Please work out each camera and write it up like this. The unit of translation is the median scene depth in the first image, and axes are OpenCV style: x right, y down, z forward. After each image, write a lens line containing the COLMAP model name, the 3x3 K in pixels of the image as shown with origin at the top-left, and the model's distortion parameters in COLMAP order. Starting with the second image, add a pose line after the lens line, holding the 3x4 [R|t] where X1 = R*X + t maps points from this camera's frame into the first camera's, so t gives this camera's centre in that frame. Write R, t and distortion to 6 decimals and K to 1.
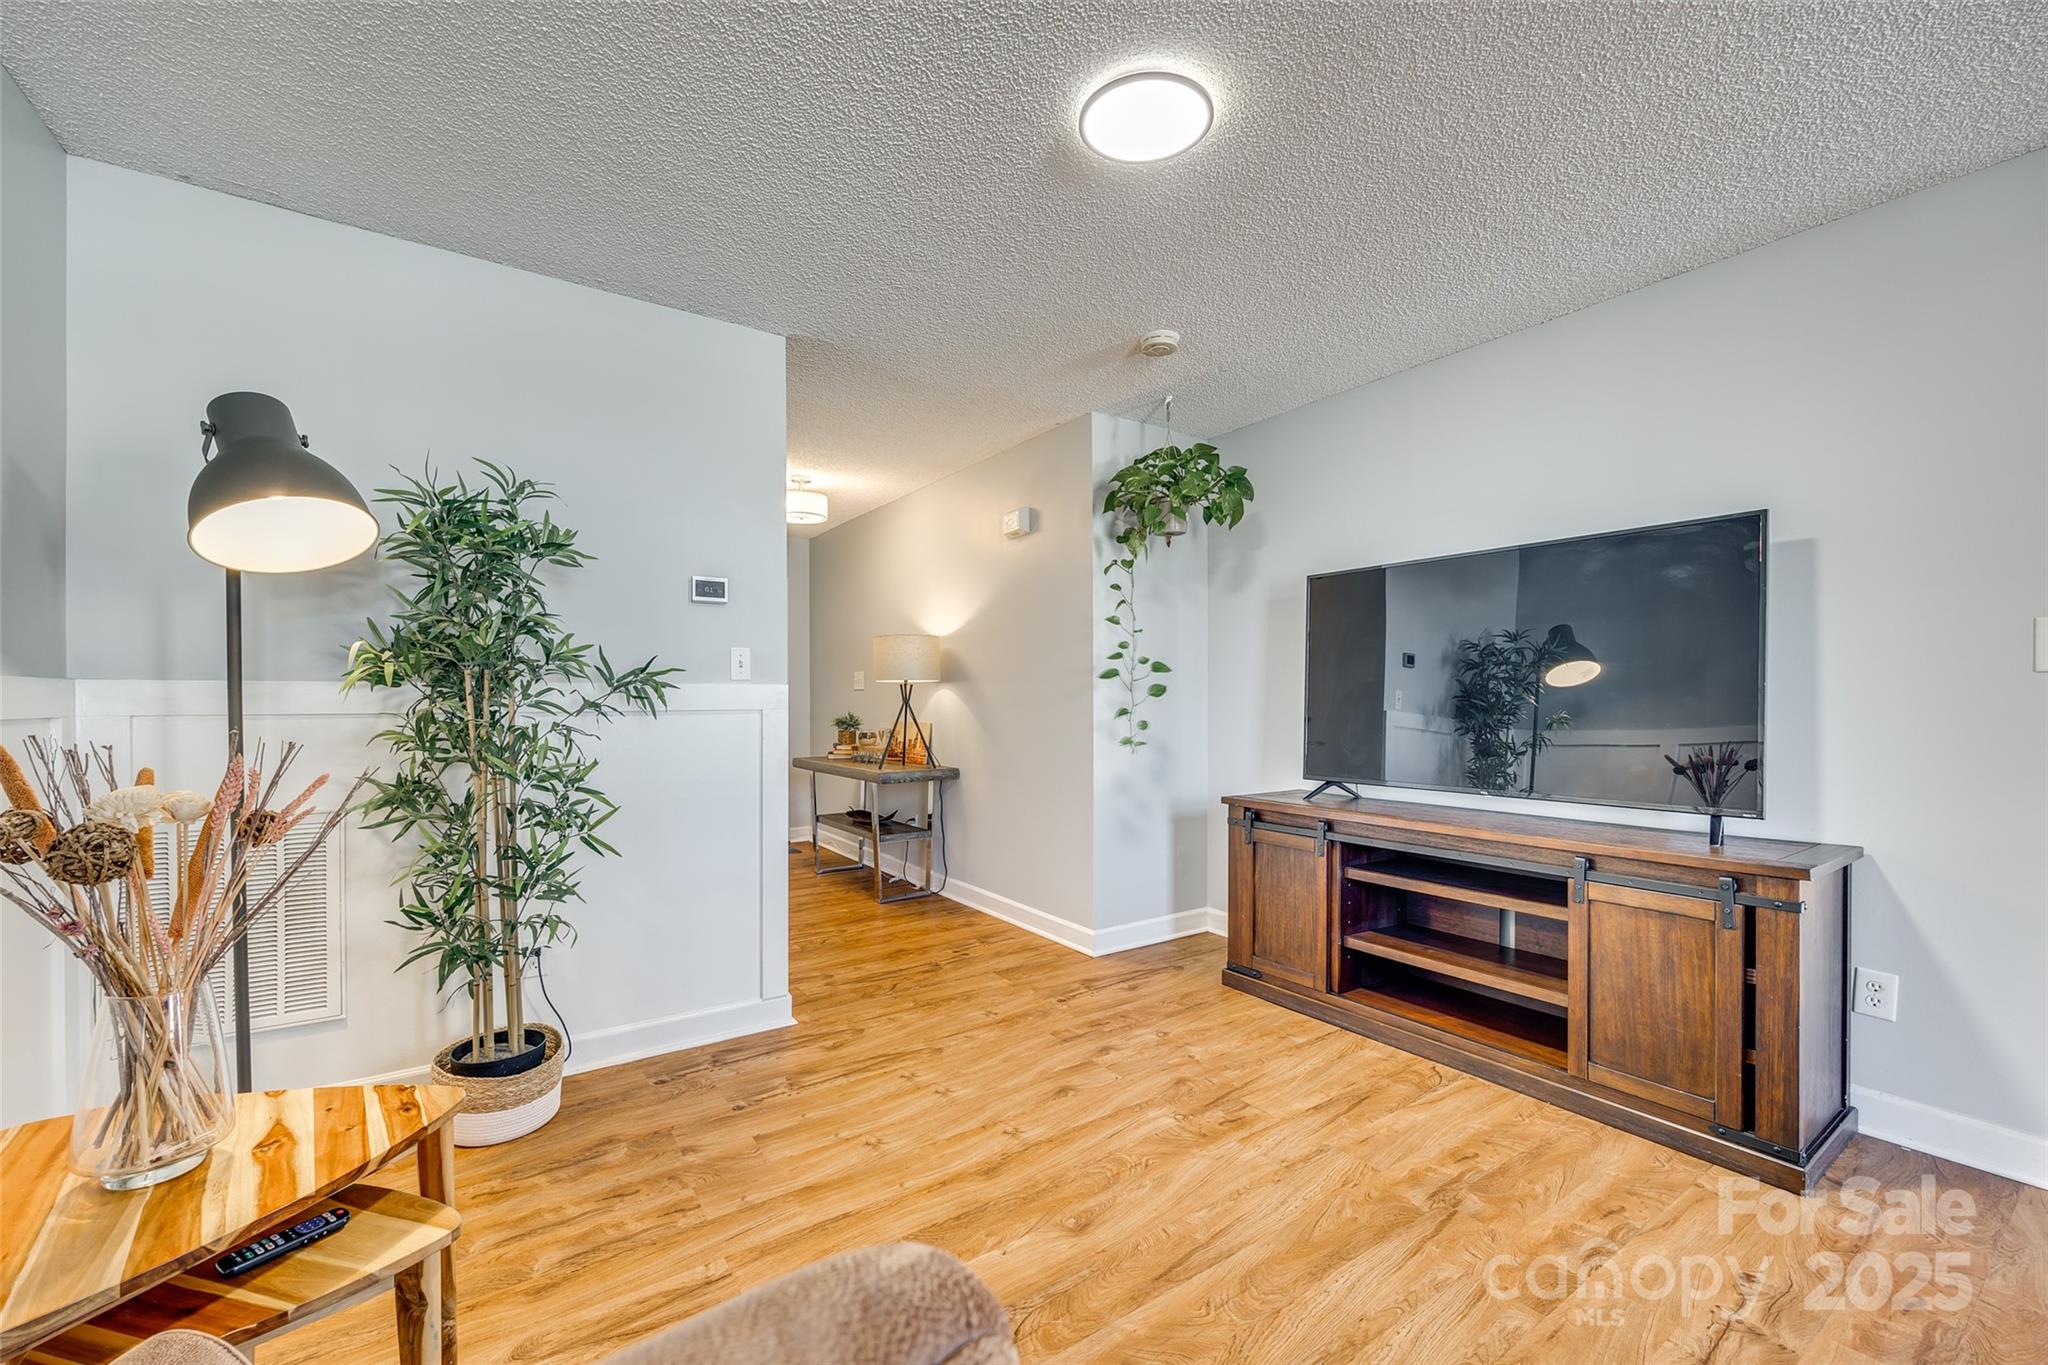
lens RADIAL K [[822.7, 0, 1028.1], [0, 822.7, 699.2], [0, 0, 1]] dist [-0.004450, -0.000339]
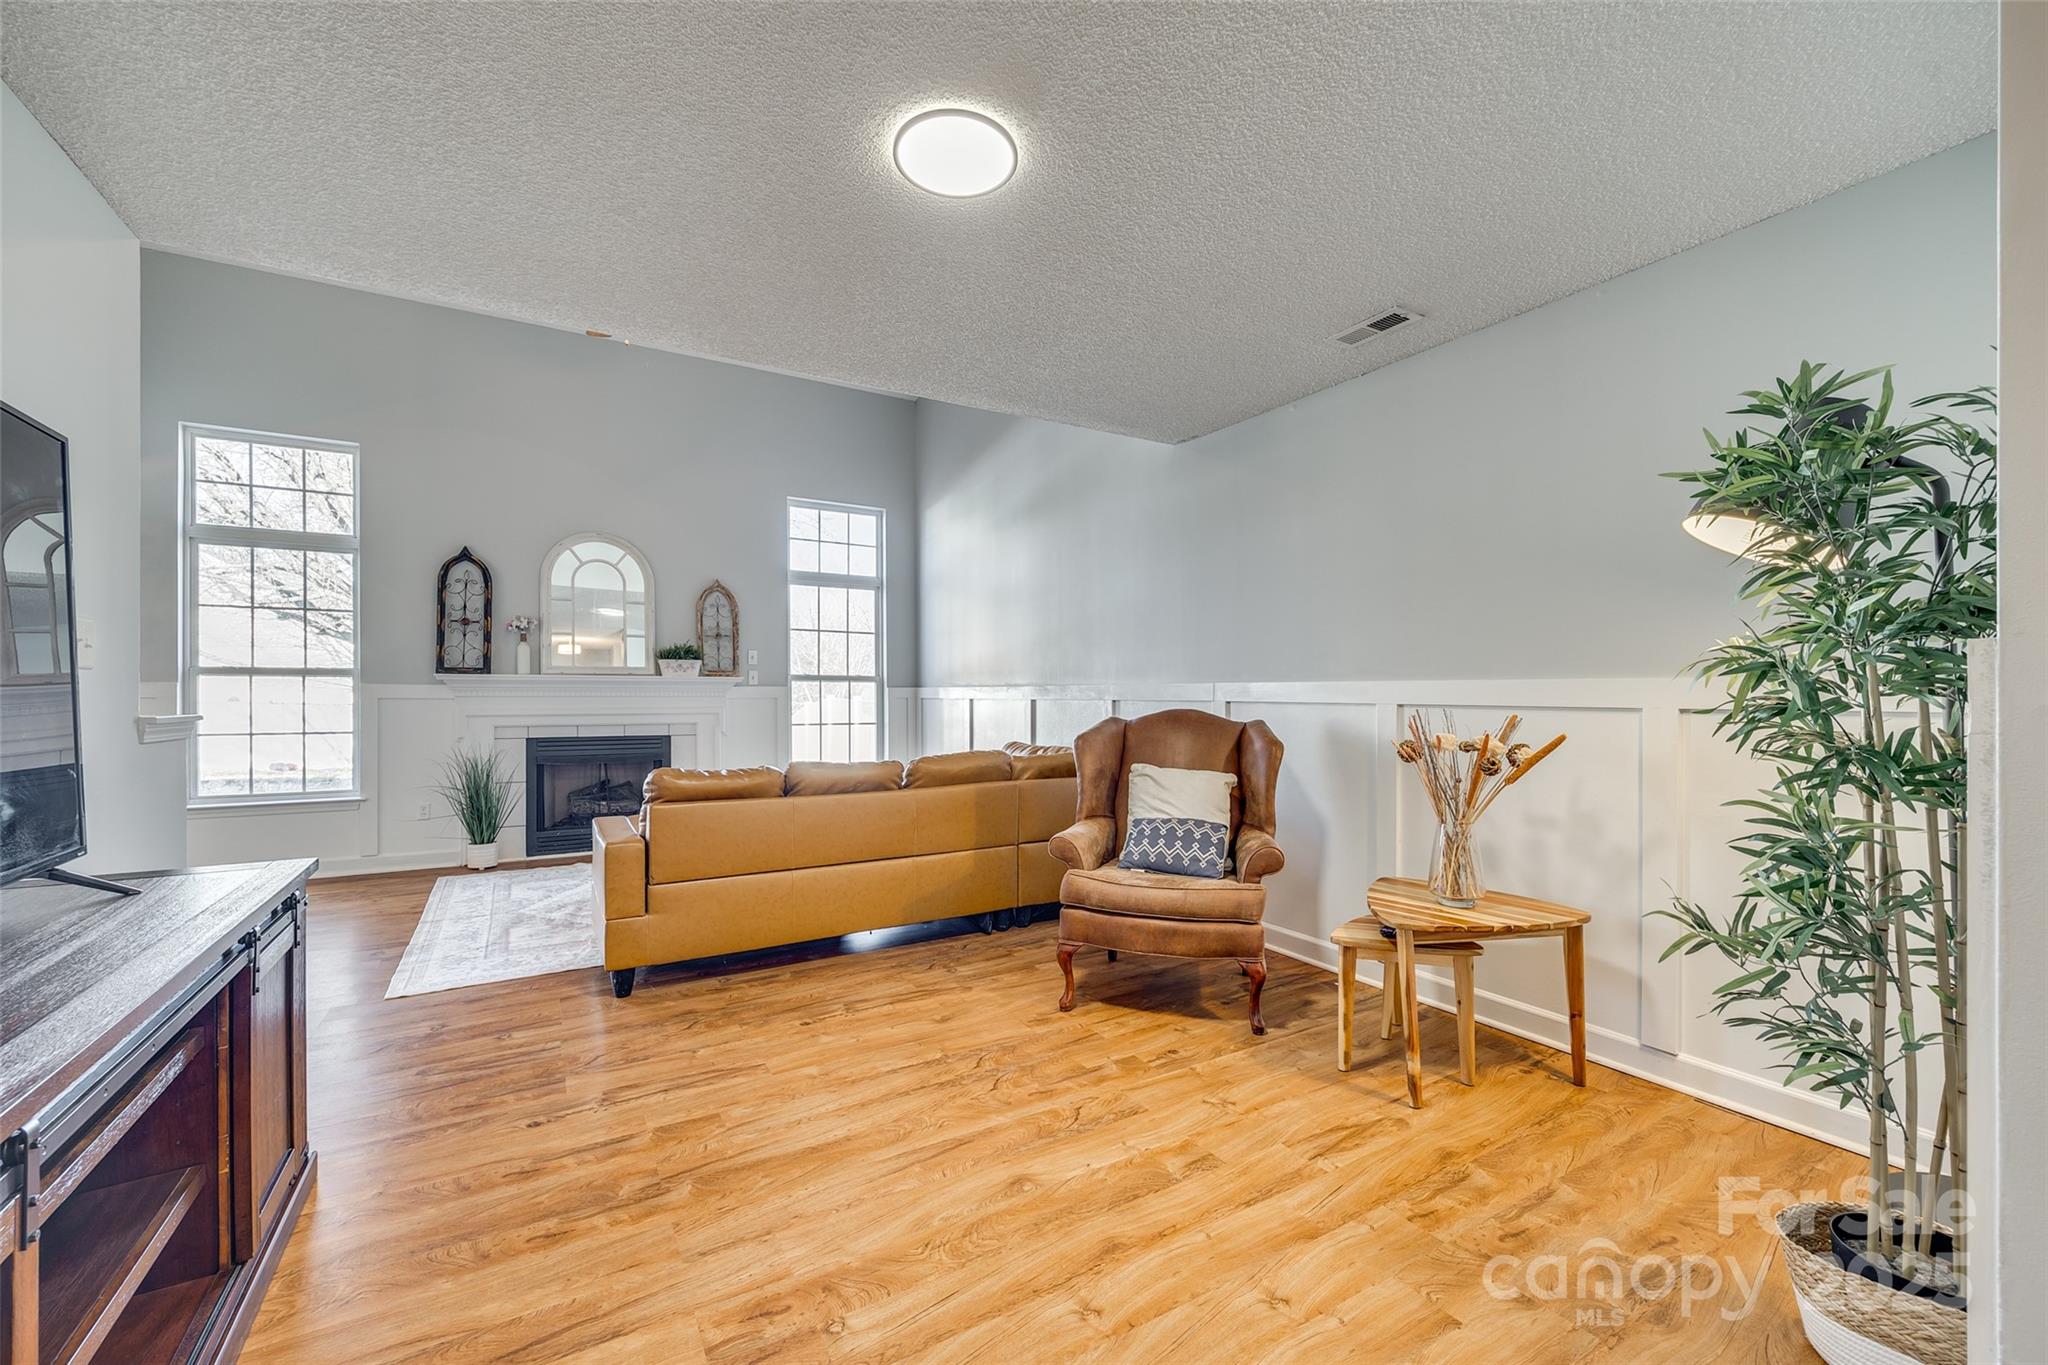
lens RADIAL K [[822.7, 0, 1015.6], [0, 822.7, 697.9], [0, 0, 1]] dist [-0.004450, -0.000339]
pose [[-0.997515, 0.000254, 0.070452, -0.005992], [0.000354, 0.999999, 0.001411, 0.001574], [-0.070451, 0.001432, -0.997514, 1.669029]]
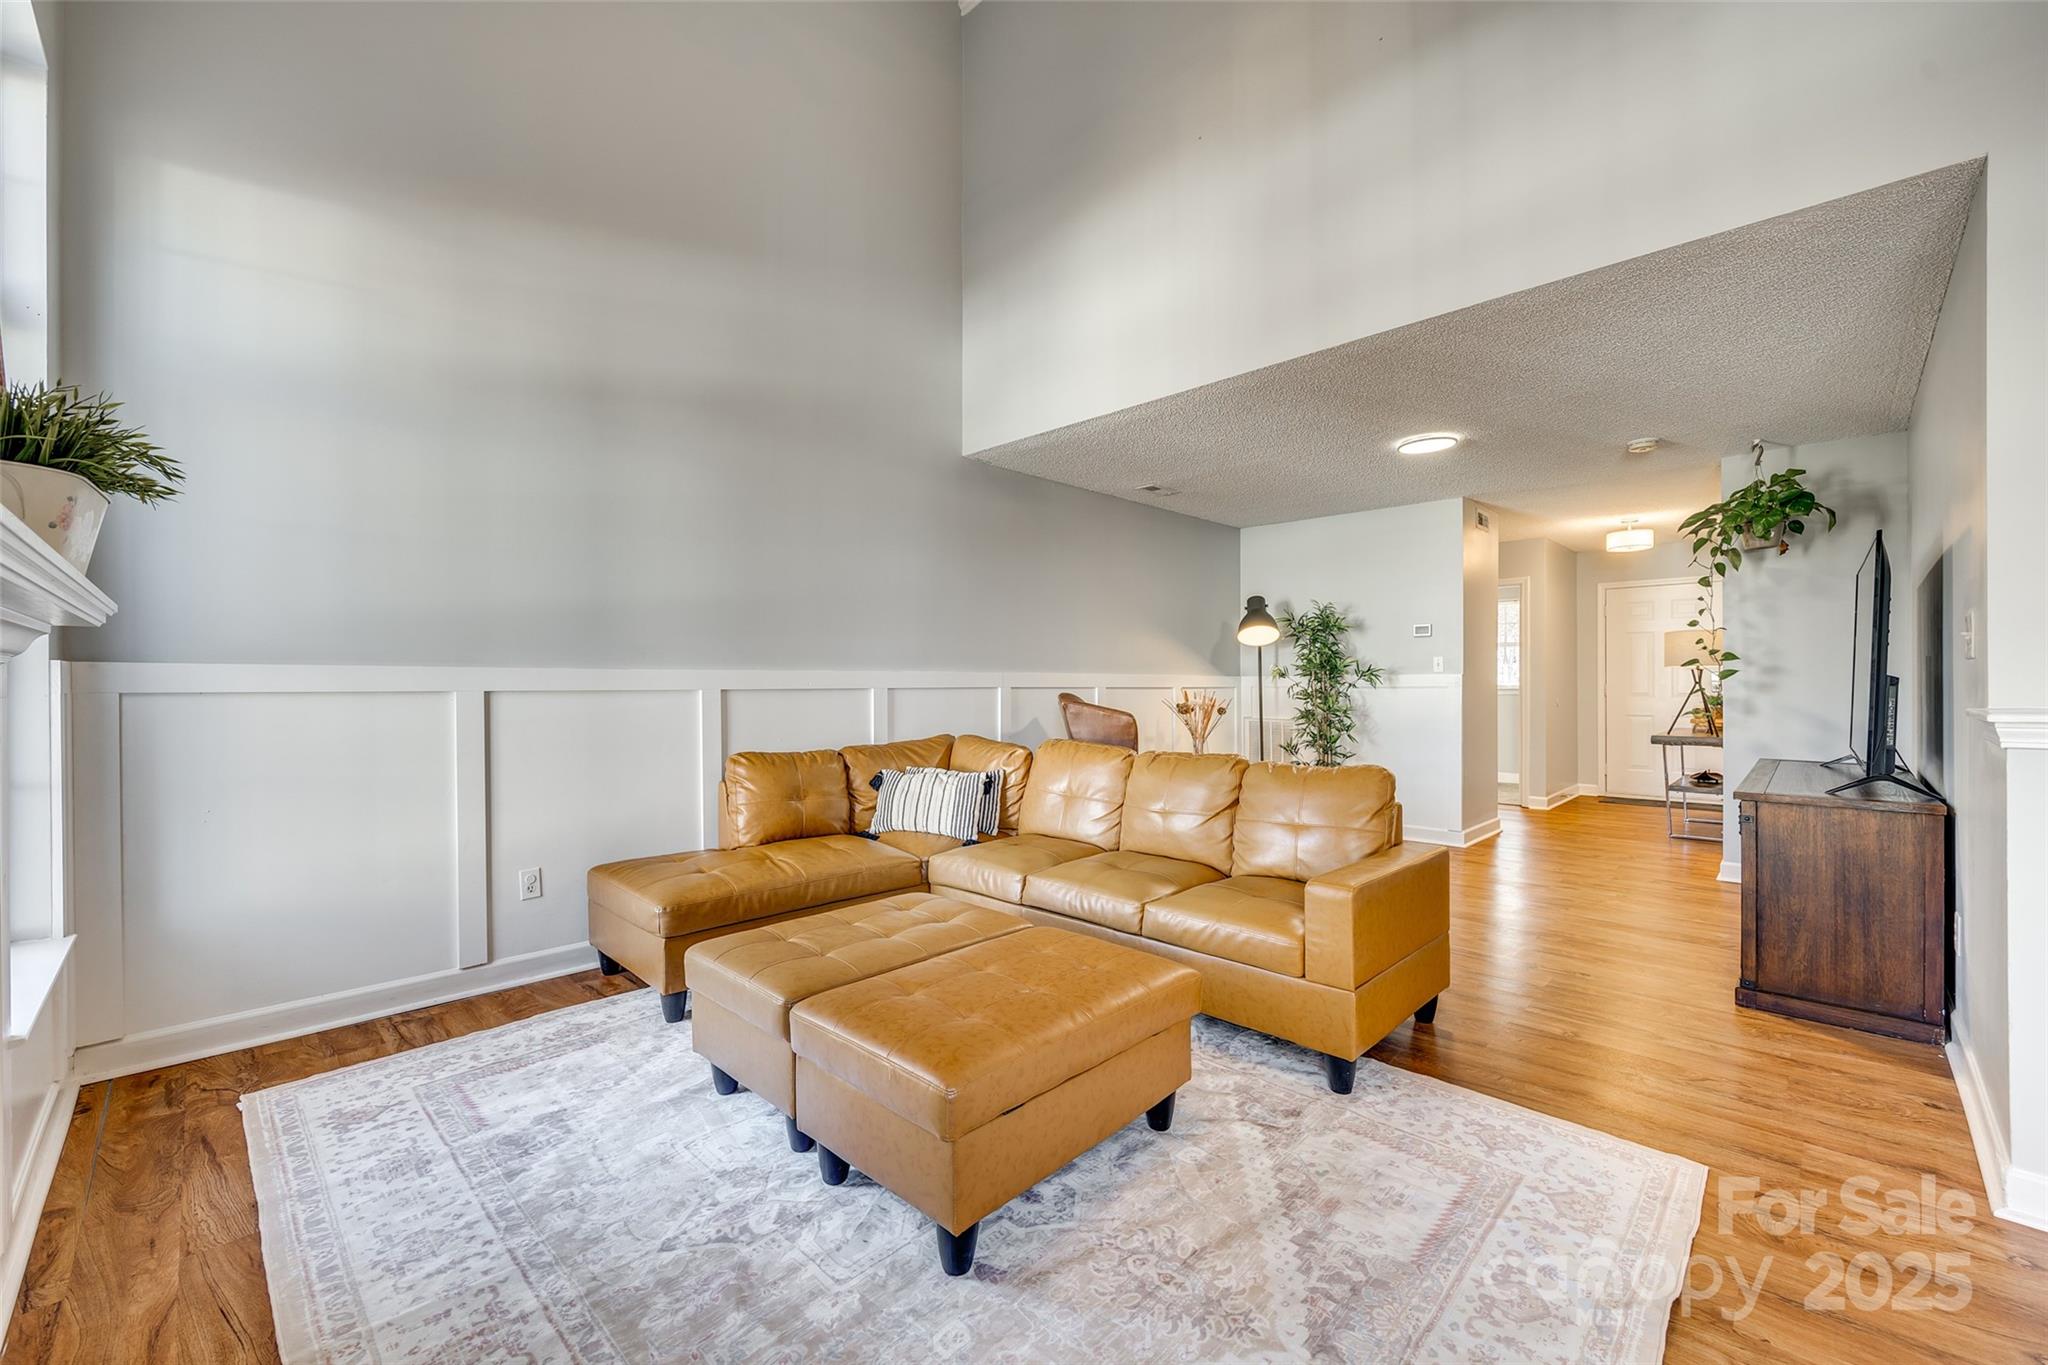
lens RADIAL K [[822.7, 0, 1016.0], [0, 822.7, 682.7], [0, 0, 1]] dist [-0.004450, -0.000339]
pose [[0.180306, 0.001968, -0.983609, 1.880957], [0.002448, 0.999994, 0.002450, -0.006643], [0.983607, -0.002849, 0.180300, -0.519286]]
